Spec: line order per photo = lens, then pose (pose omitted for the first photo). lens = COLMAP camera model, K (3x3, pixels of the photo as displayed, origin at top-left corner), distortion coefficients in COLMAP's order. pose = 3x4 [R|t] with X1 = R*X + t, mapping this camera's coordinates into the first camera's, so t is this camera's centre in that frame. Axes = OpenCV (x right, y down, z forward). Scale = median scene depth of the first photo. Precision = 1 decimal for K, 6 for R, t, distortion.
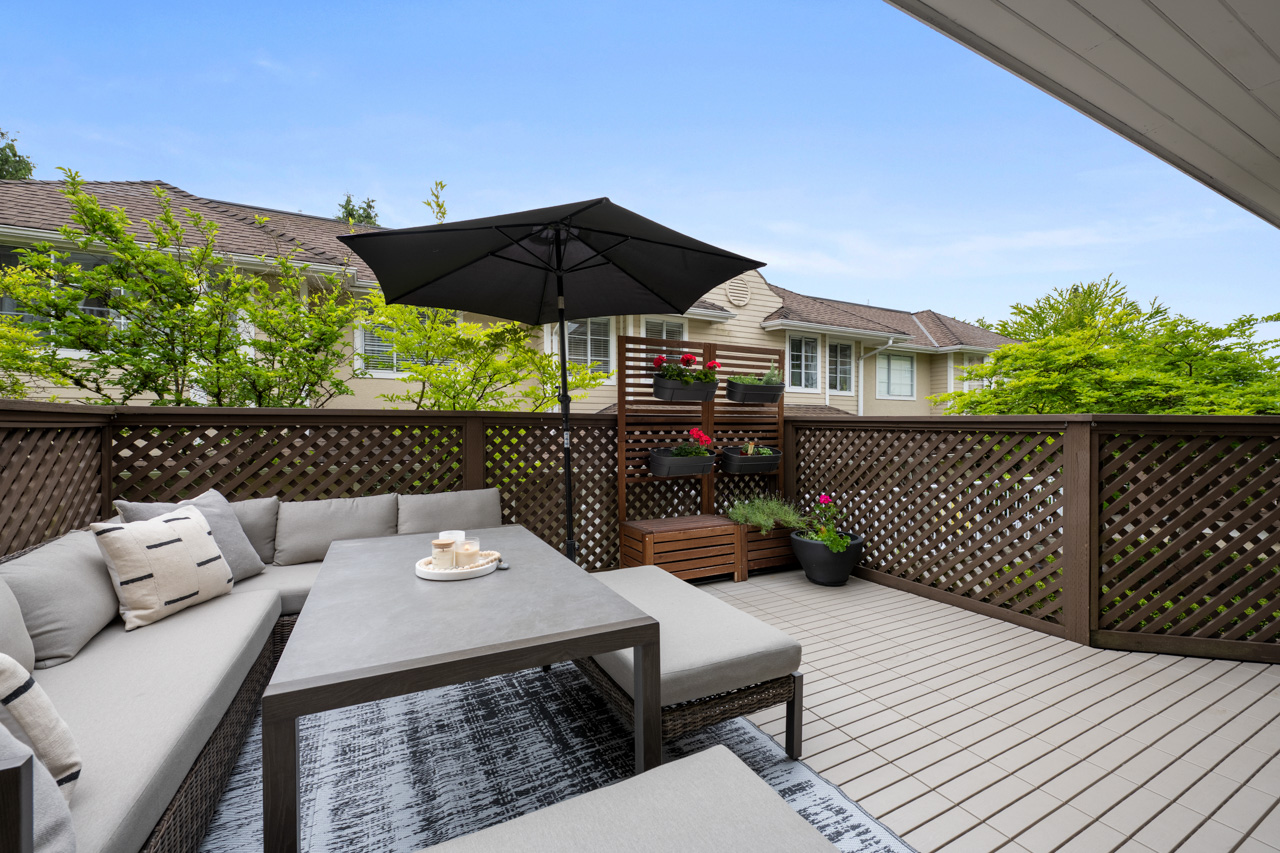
lens RADIAL K [[523.2, 0, 640.0], [0, 523.2, 426.5], [0, 0, 1]] dist [0.000254, -0.000090]
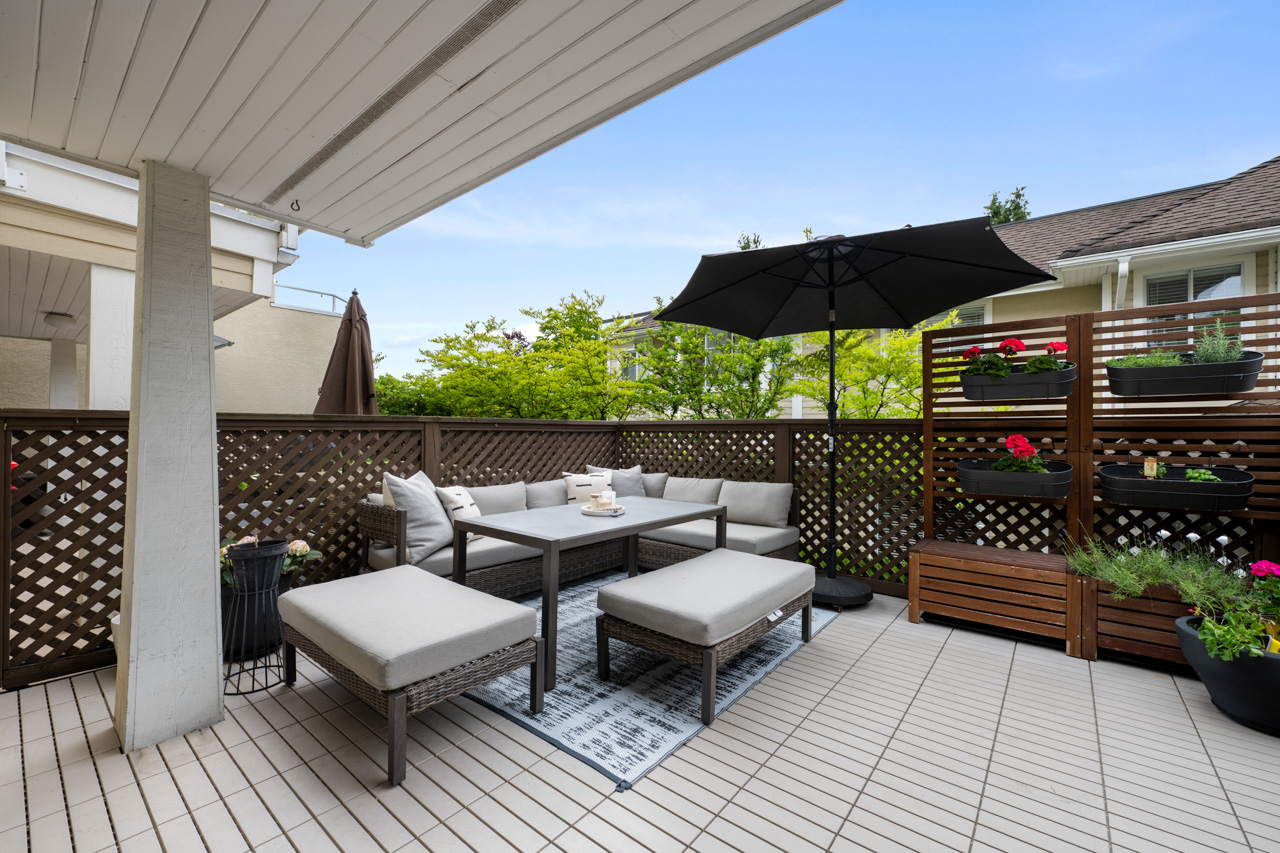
lens RADIAL K [[523.2, 0, 640.0], [0, 523.2, 426.5], [0, 0, 1]] dist [0.000254, -0.000090]
pose [[0.388614, -0.007156, -0.921373, 0.598758], [-0.004726, 0.999941, -0.009760, 0.001427], [0.921389, 0.008147, 0.388557, 0.196399]]
